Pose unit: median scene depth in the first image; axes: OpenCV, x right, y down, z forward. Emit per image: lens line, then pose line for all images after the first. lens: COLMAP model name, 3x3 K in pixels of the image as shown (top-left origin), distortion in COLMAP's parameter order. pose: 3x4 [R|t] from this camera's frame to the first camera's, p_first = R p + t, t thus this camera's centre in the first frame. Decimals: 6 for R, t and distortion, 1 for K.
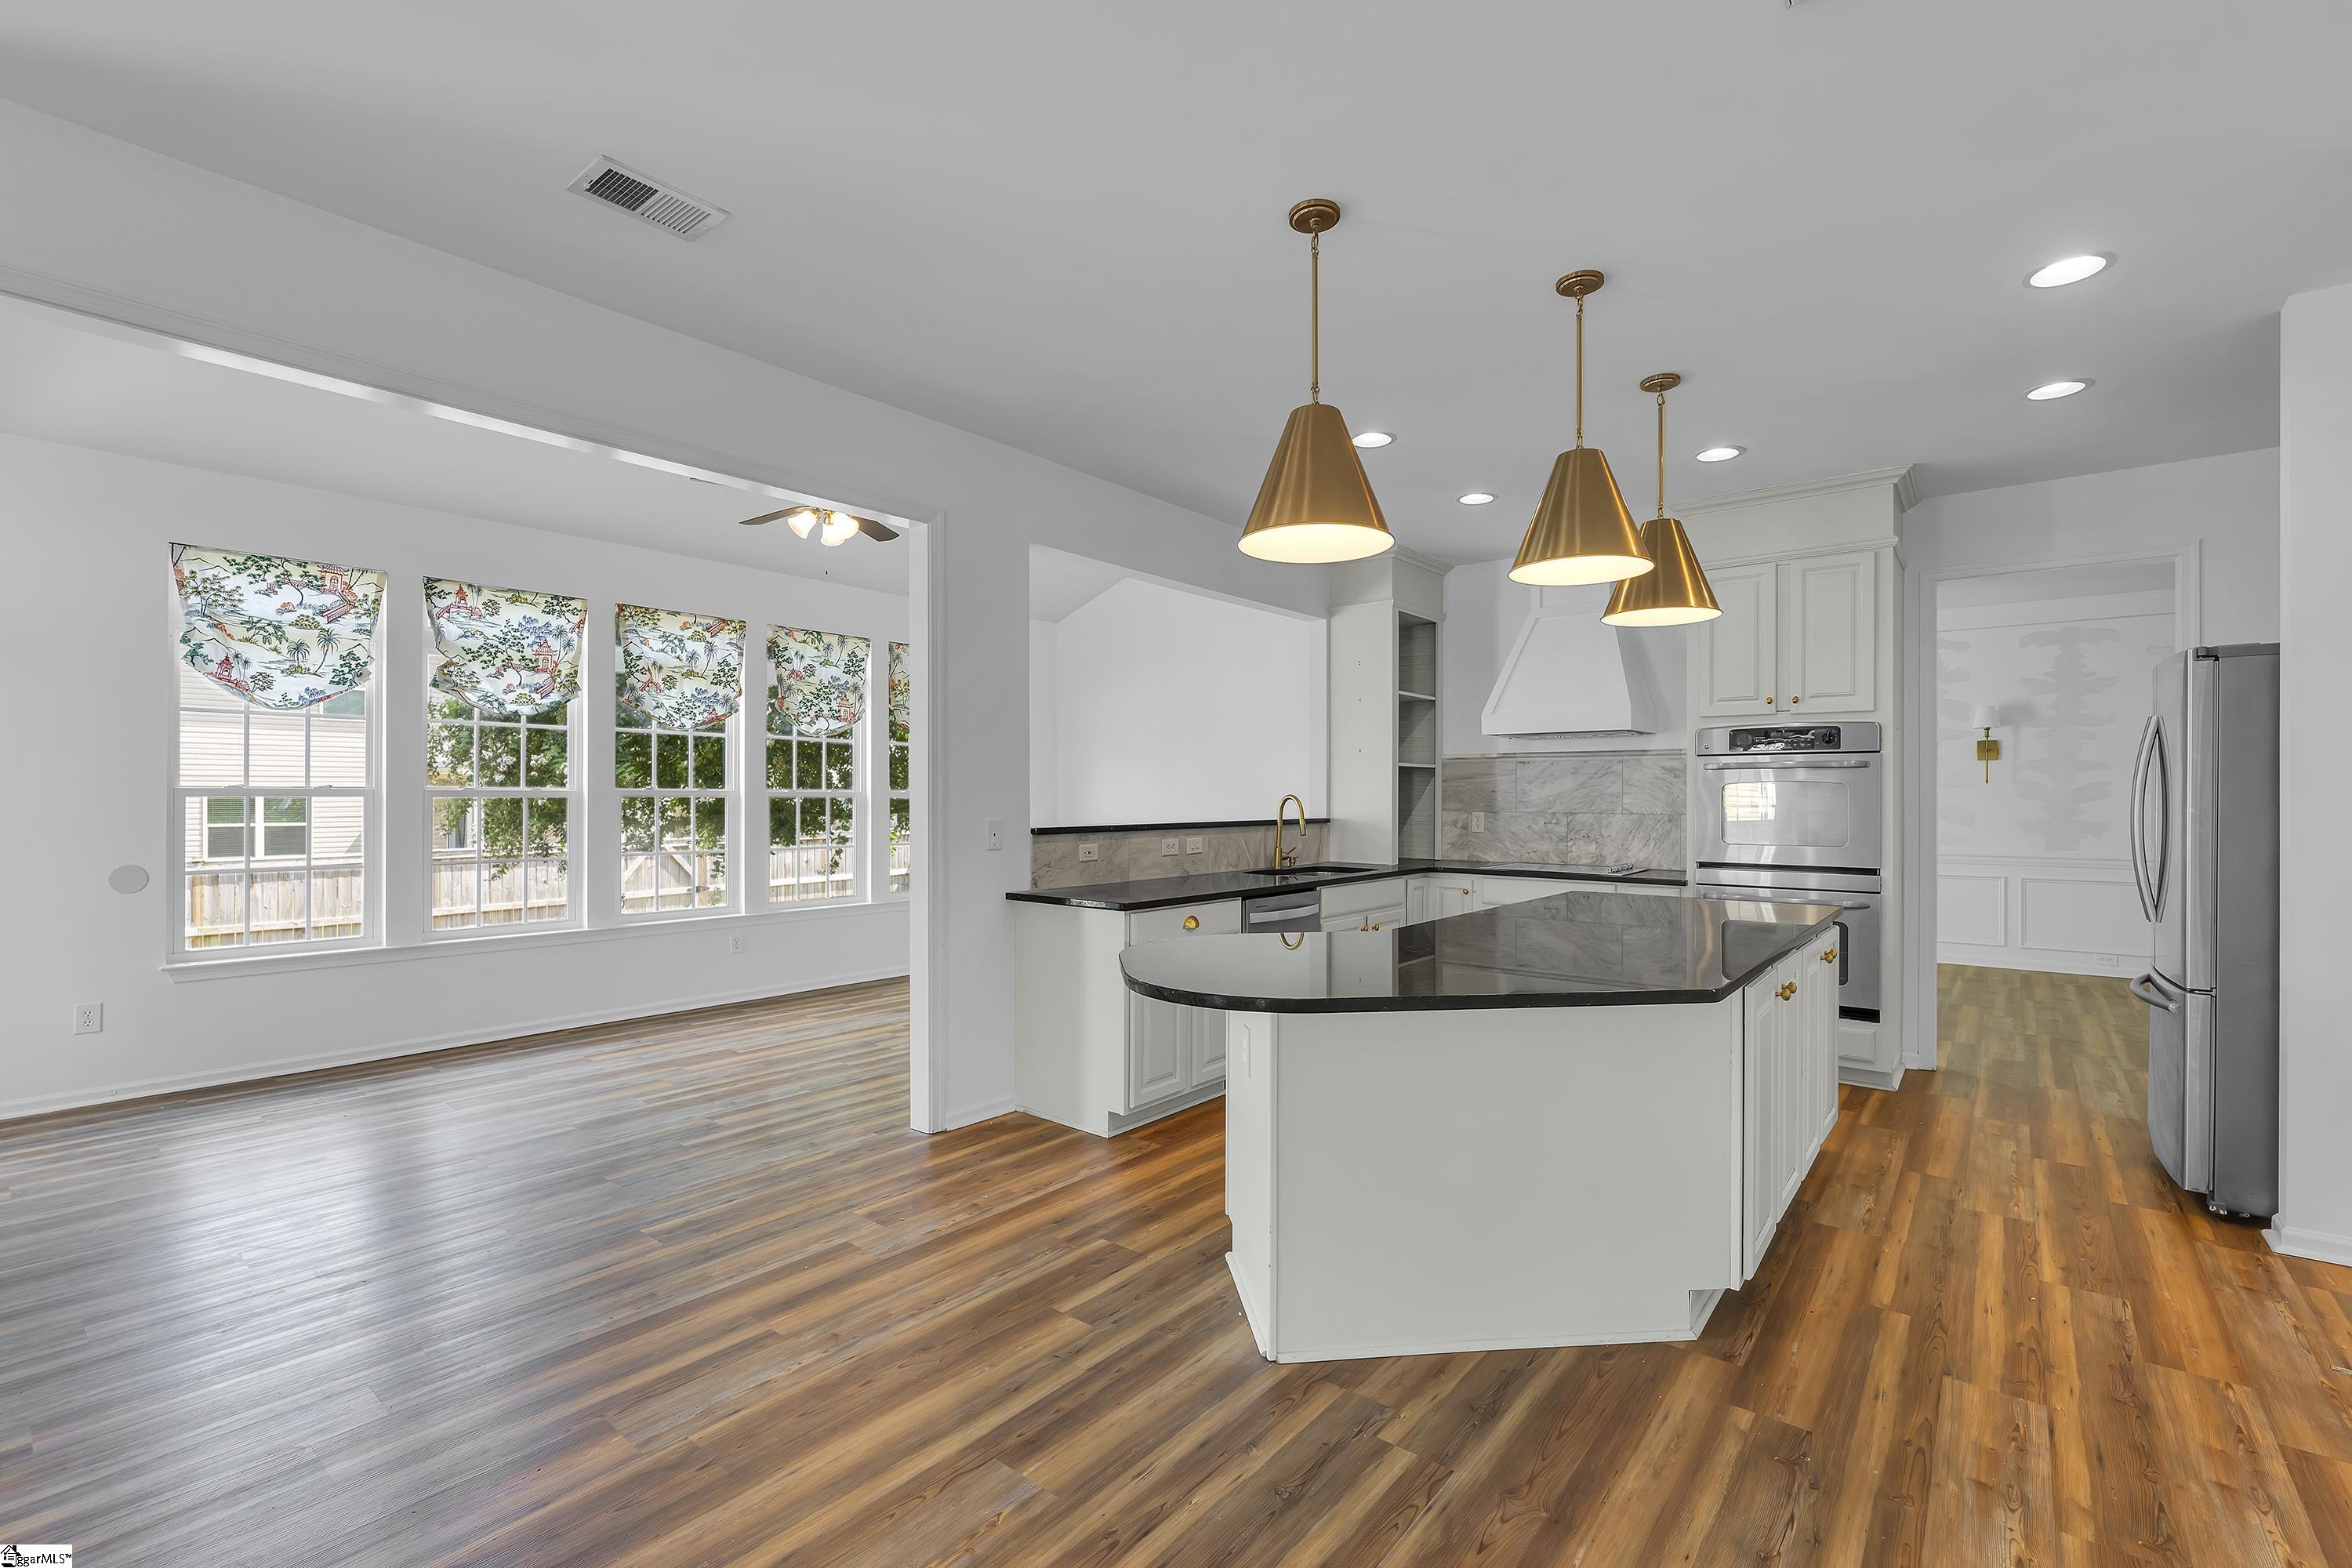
lens RADIAL K [[1027.1, 0, 1213.4], [0, 1027.1, 793.4], [0, 0, 1]] dist [-0.010385, 0.001282]
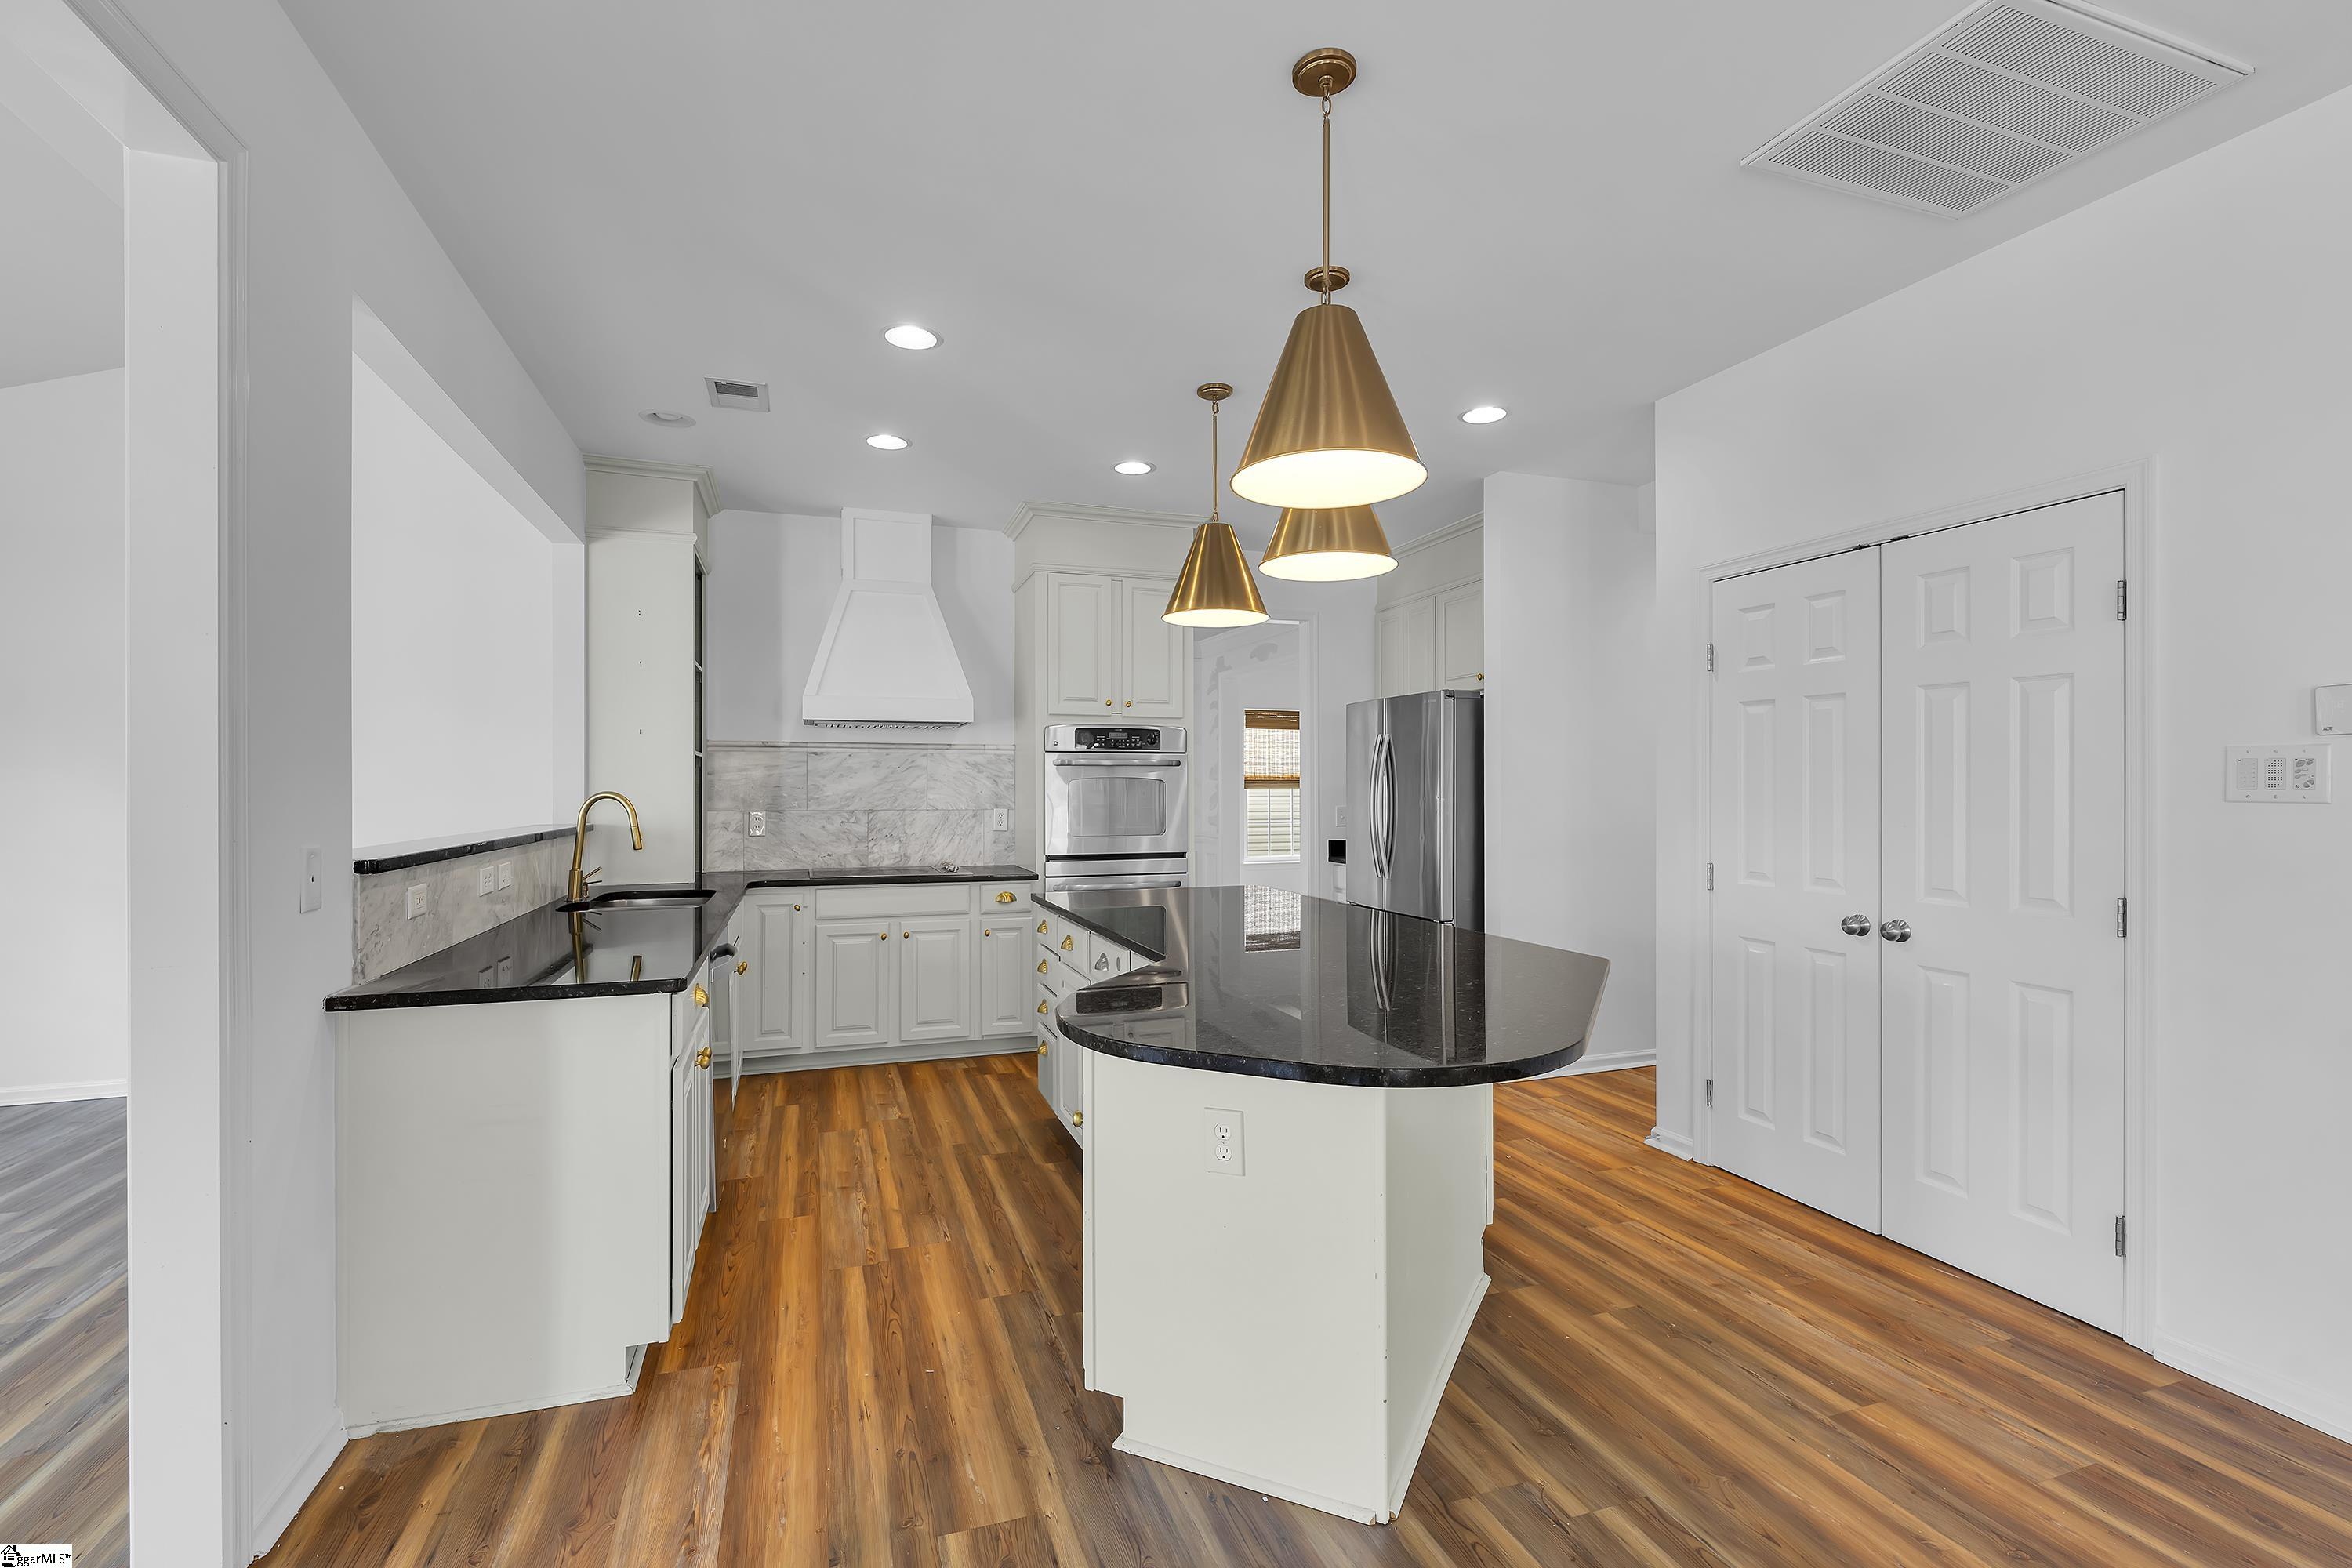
lens RADIAL K [[1027.1, 0, 1174.2], [0, 1027.1, 787.1], [0, 0, 1]] dist [-0.010385, 0.001282]
pose [[0.543885, -0.000715, 0.839159, -0.316881], [0.001045, 0.999999, 0.000175, -0.001376], [-0.839159, 0.000782, 0.543886, 0.332921]]
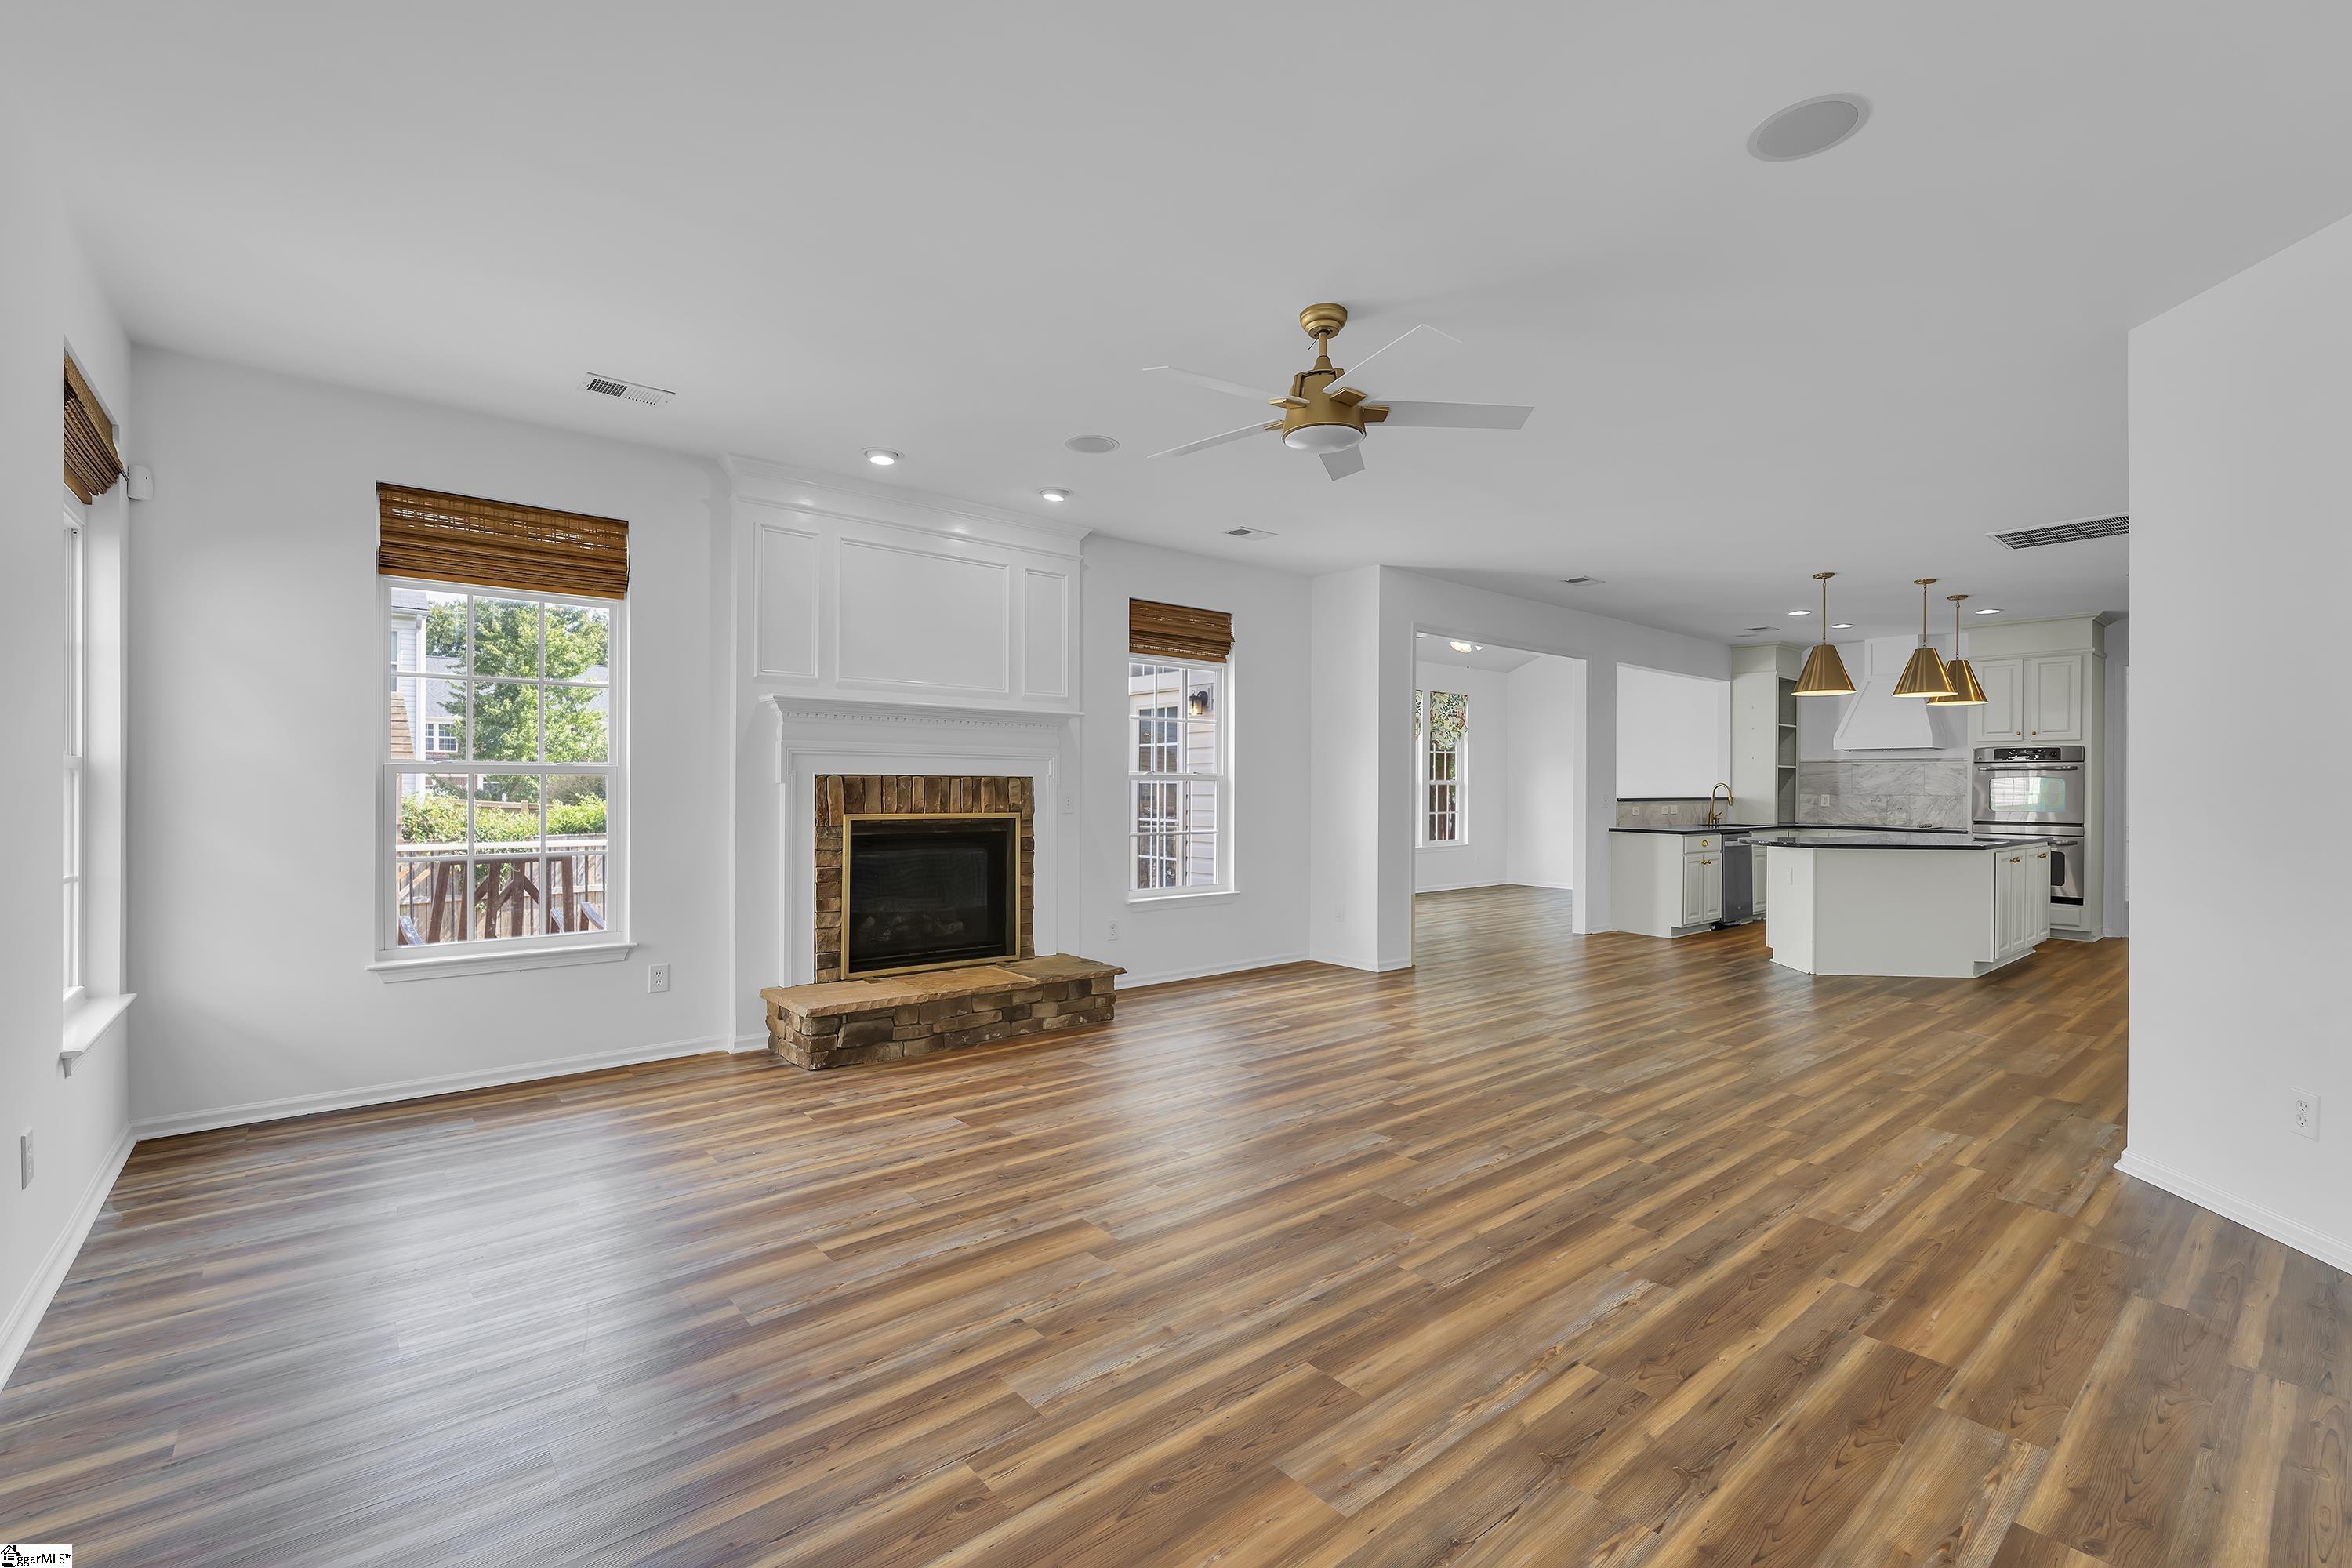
lens RADIAL K [[1027.1, 0, 1179.0], [0, 1027.1, 782.5], [0, 0, 1]] dist [-0.010385, 0.001282]
pose [[0.976690, 0.002907, -0.214634, -0.516360], [-0.002985, 0.999996, -0.000039, 0.002833], [0.214633, 0.000679, 0.976695, -1.070497]]
